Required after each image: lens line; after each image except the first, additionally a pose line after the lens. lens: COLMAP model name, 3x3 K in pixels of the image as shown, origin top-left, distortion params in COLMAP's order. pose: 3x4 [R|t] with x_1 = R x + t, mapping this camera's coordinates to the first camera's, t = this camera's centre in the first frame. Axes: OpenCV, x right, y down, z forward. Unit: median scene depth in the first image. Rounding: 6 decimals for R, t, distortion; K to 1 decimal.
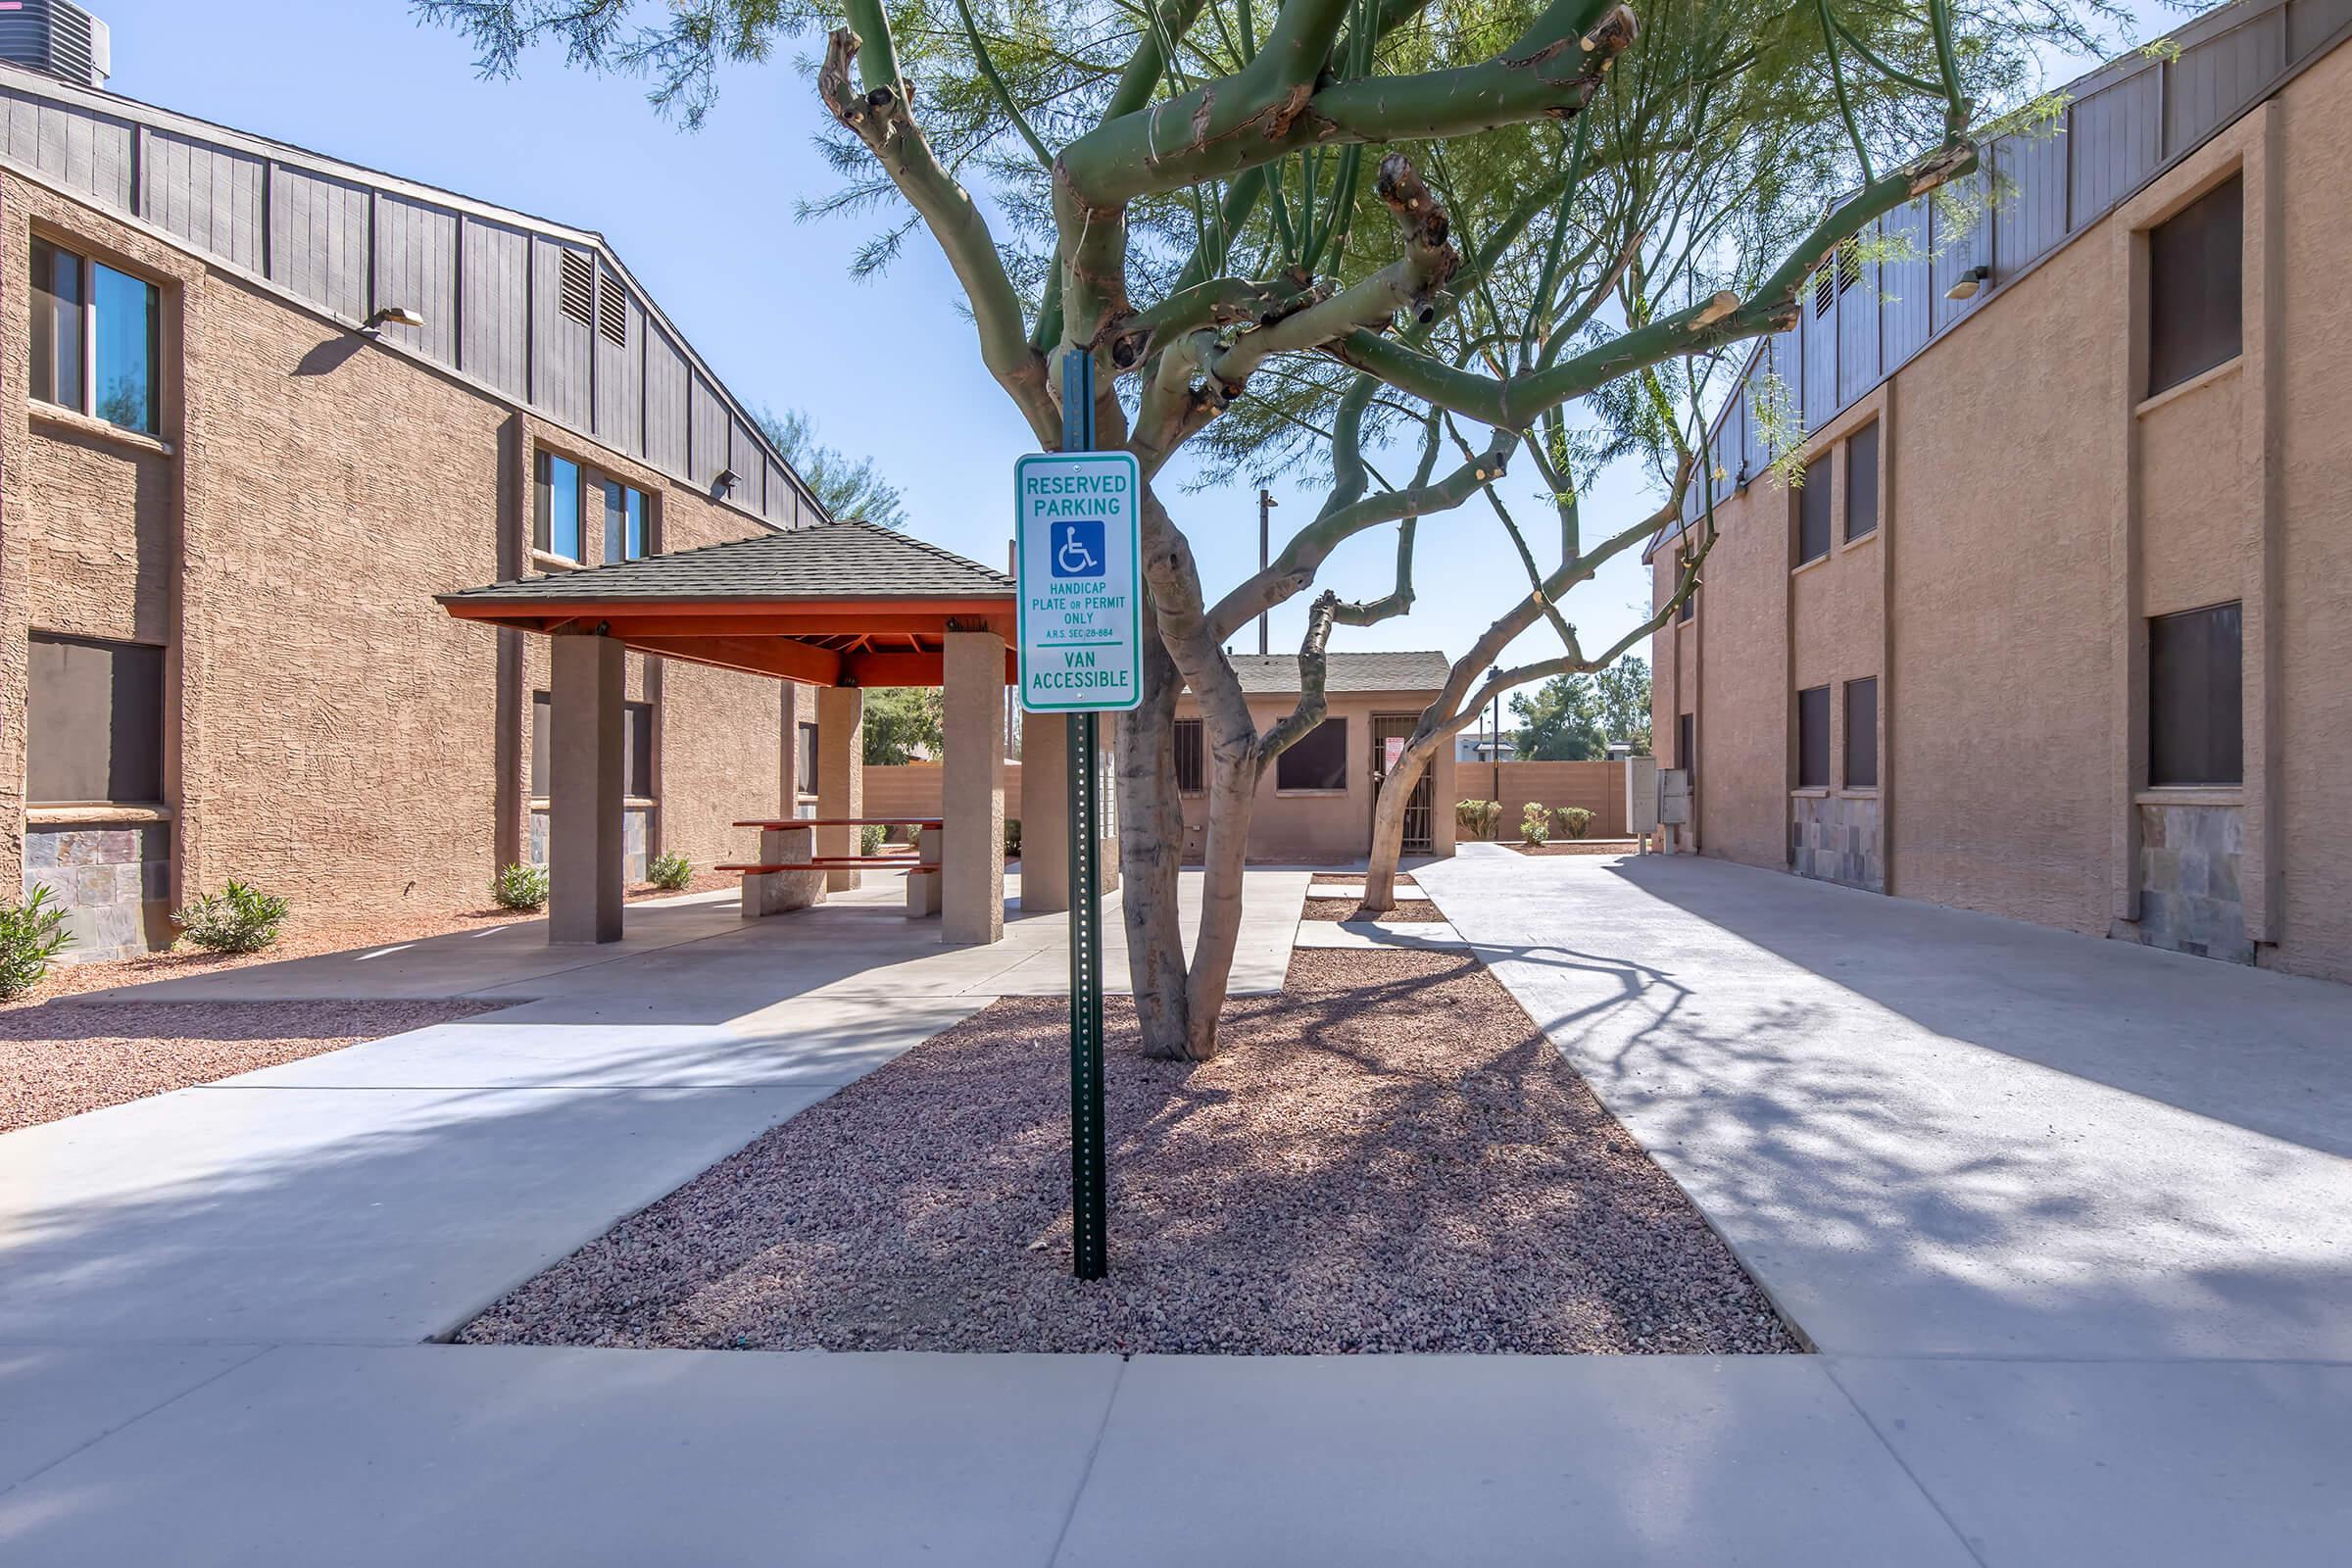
lens RADIAL K [[1173.7, 0, 1176.0], [0, 1173.7, 784.0], [0, 0, 1]] dist [0.000746, 0.000439]
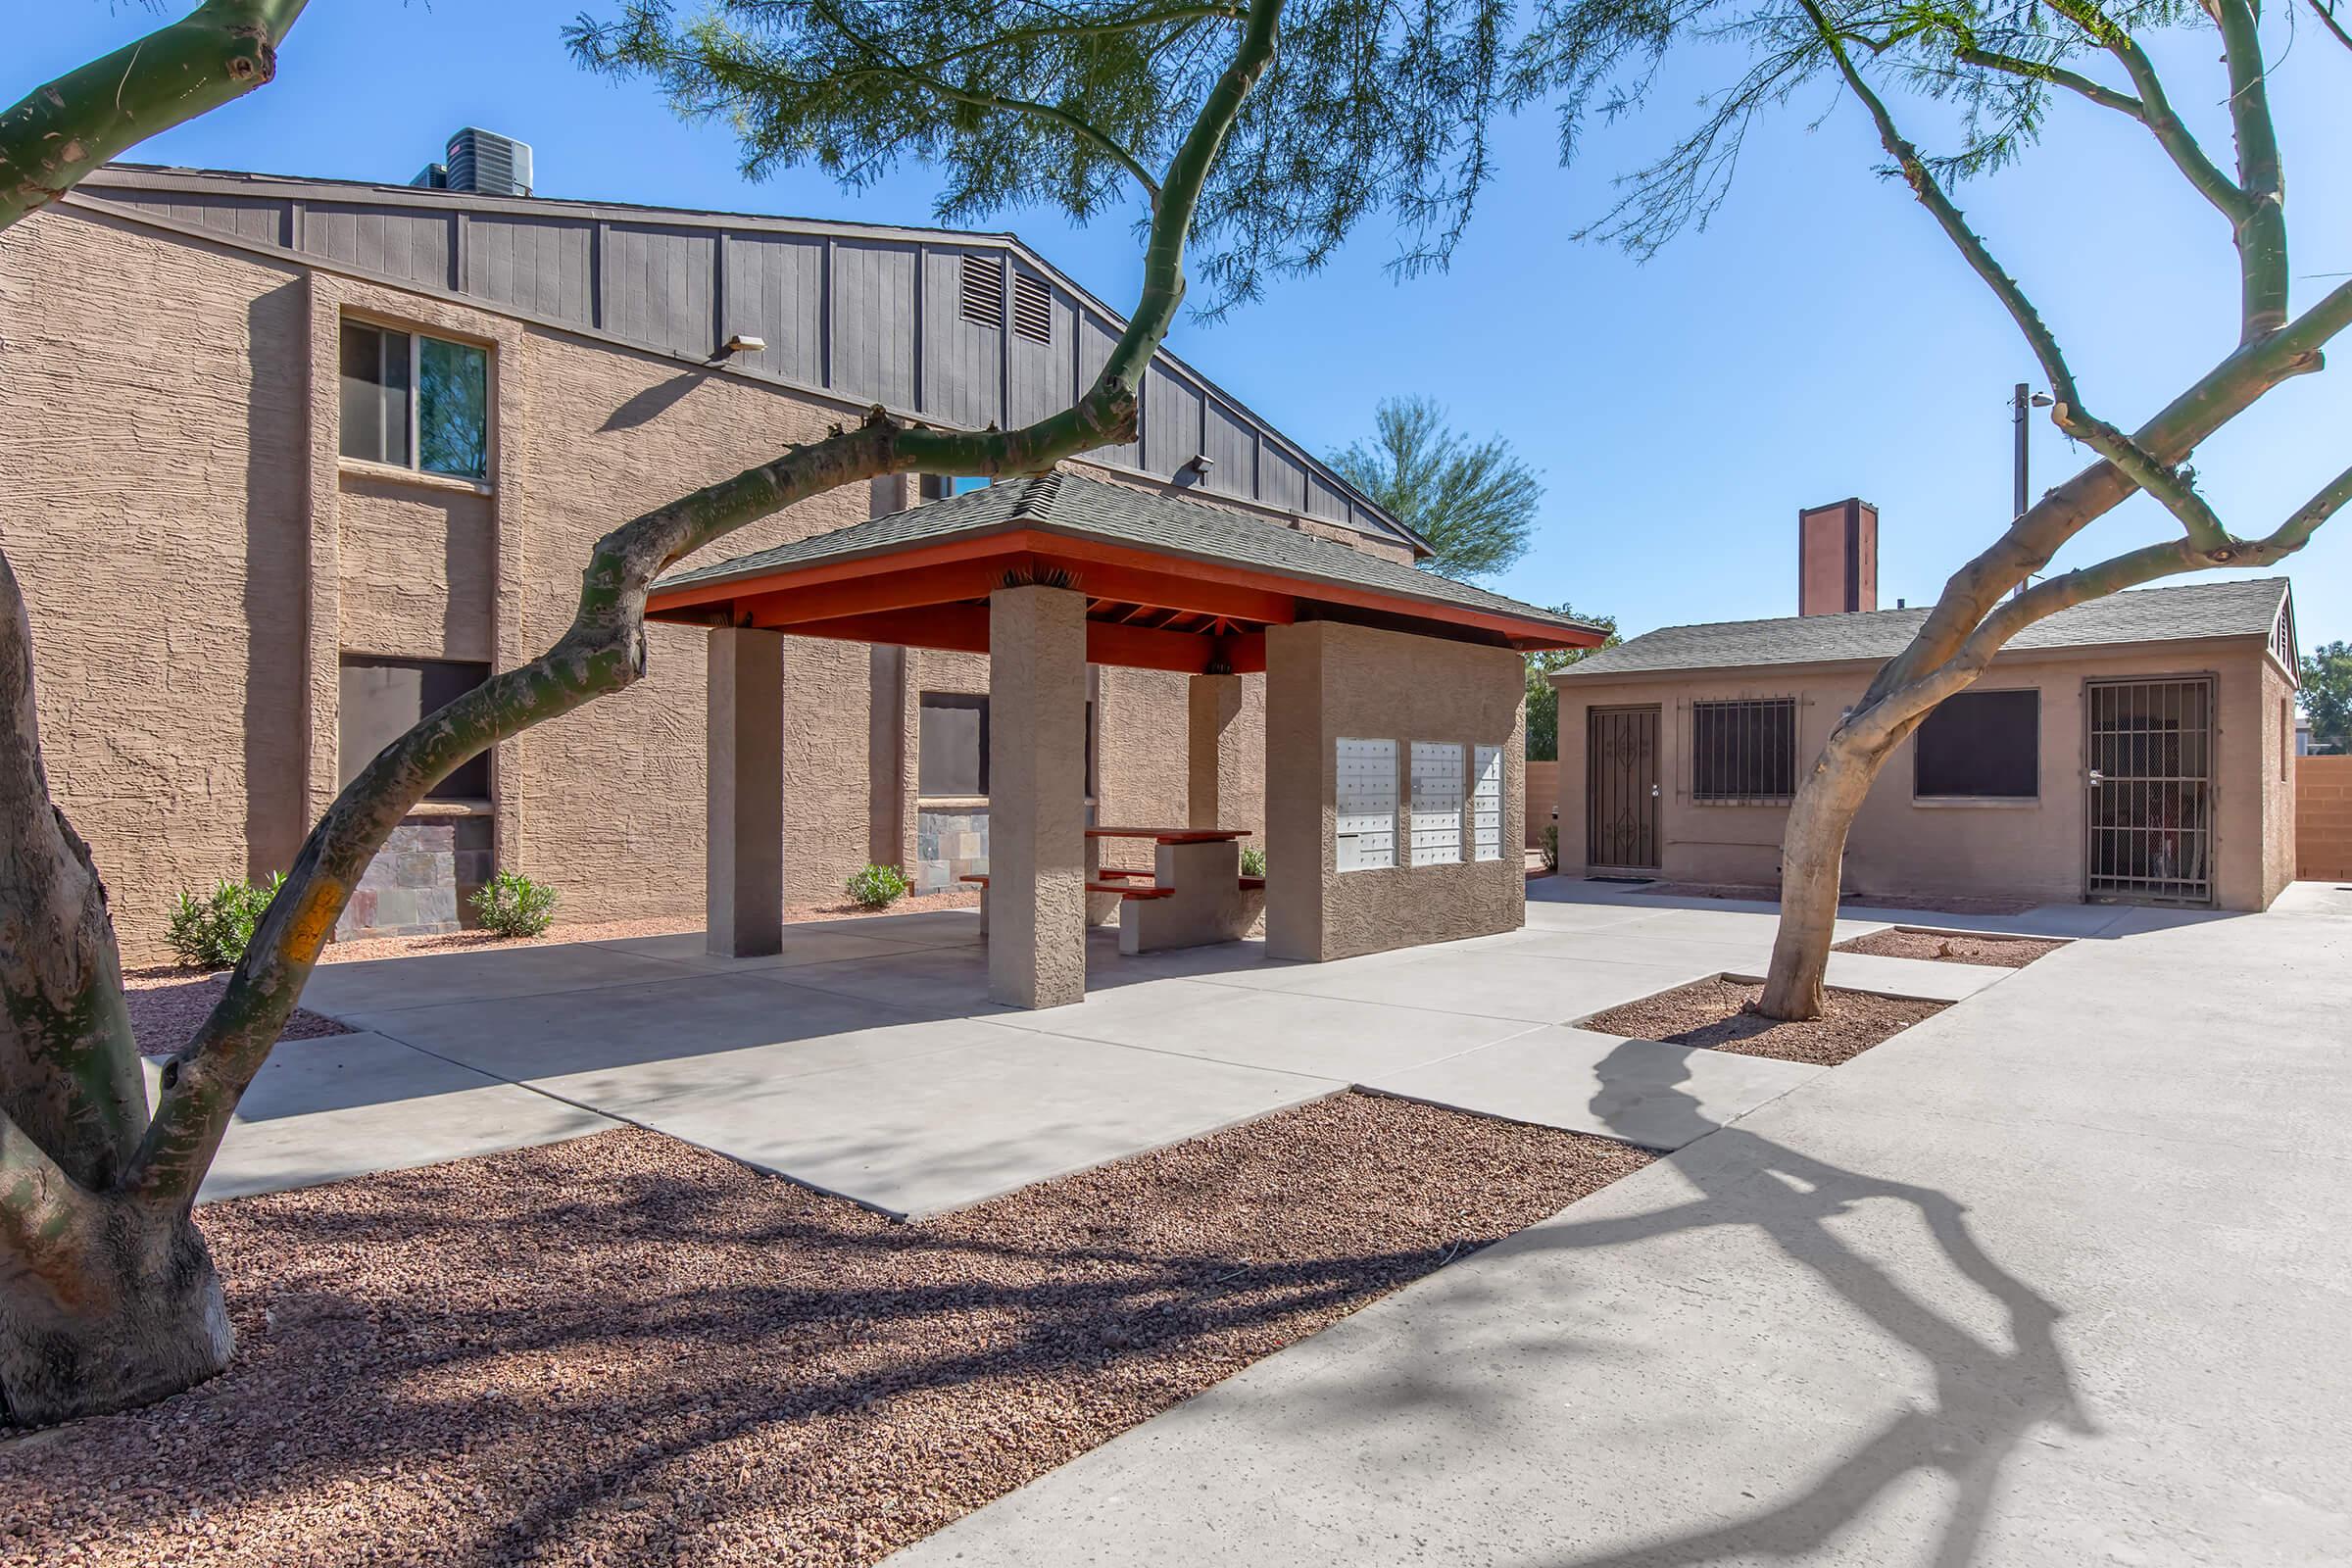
lens RADIAL K [[1158.4, 0, 1178.0], [0, 1158.4, 772.6], [0, 0, 1]] dist [-0.002152, -0.000081]
pose [[0.811306, 0.003390, -0.584612, 0.315951], [-0.006578, 0.999973, -0.003331, -0.009883], [0.584585, 0.006548, 0.811306, 0.439053]]
